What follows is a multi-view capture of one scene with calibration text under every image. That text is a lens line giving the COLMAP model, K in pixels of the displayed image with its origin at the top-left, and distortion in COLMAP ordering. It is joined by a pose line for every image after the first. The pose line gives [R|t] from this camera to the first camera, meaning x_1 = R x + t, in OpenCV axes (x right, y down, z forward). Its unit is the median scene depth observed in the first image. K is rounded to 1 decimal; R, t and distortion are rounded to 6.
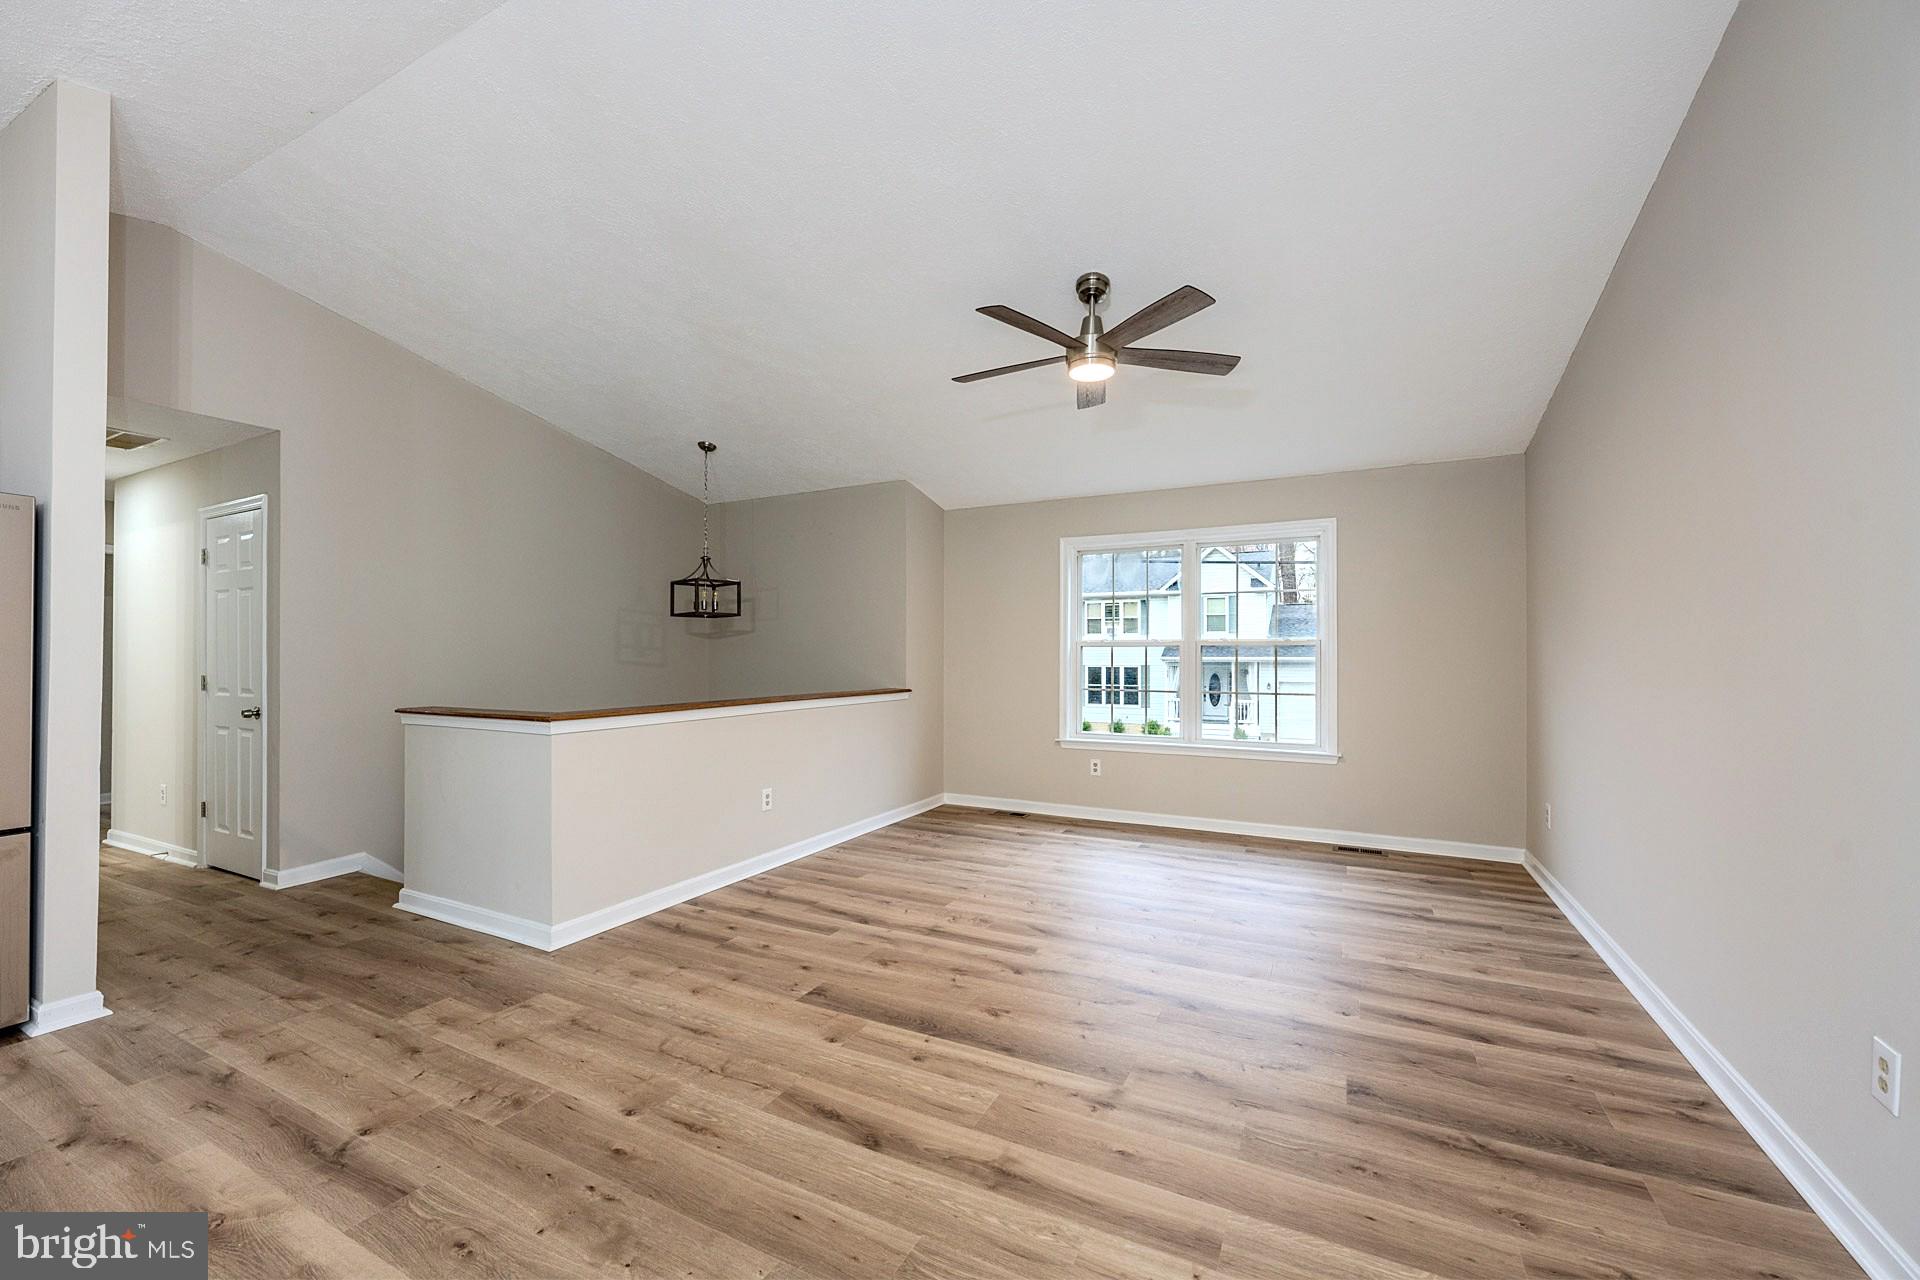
lens RADIAL K [[765.9, 0, 956.5], [0, 765.9, 653.6], [0, 0, 1]] dist [-0.000240, -0.000203]
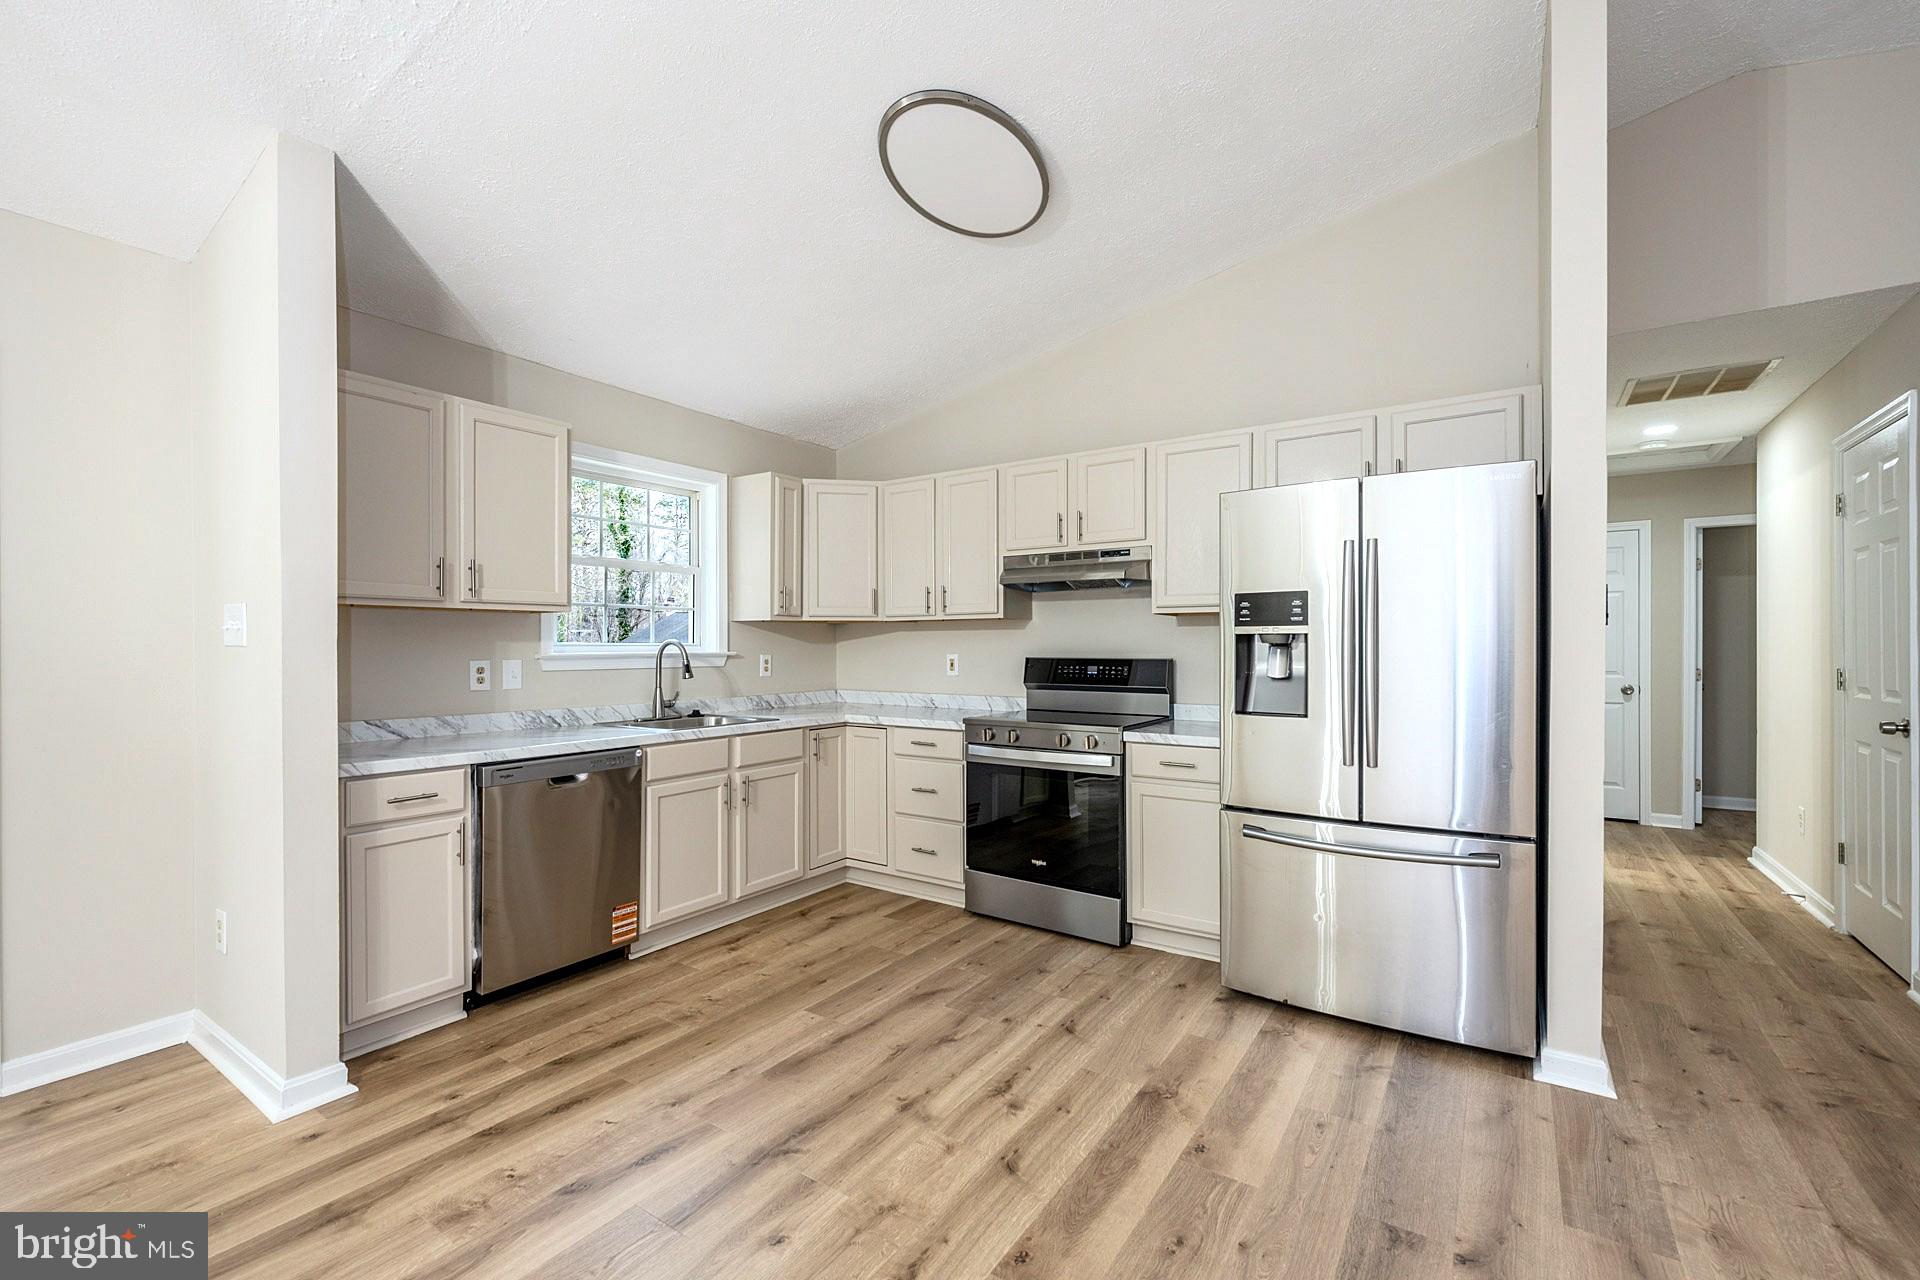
lens RADIAL K [[813.0, 0, 957.5], [0, 813.0, 648.5], [0, 0, 1]] dist [-0.000487, 0.000062]
pose [[-0.119646, 0.000790, -0.992816, -0.166162], [0.010402, 0.999946, -0.000458, 0.001630], [0.992762, -0.010382, -0.119647, 0.369397]]
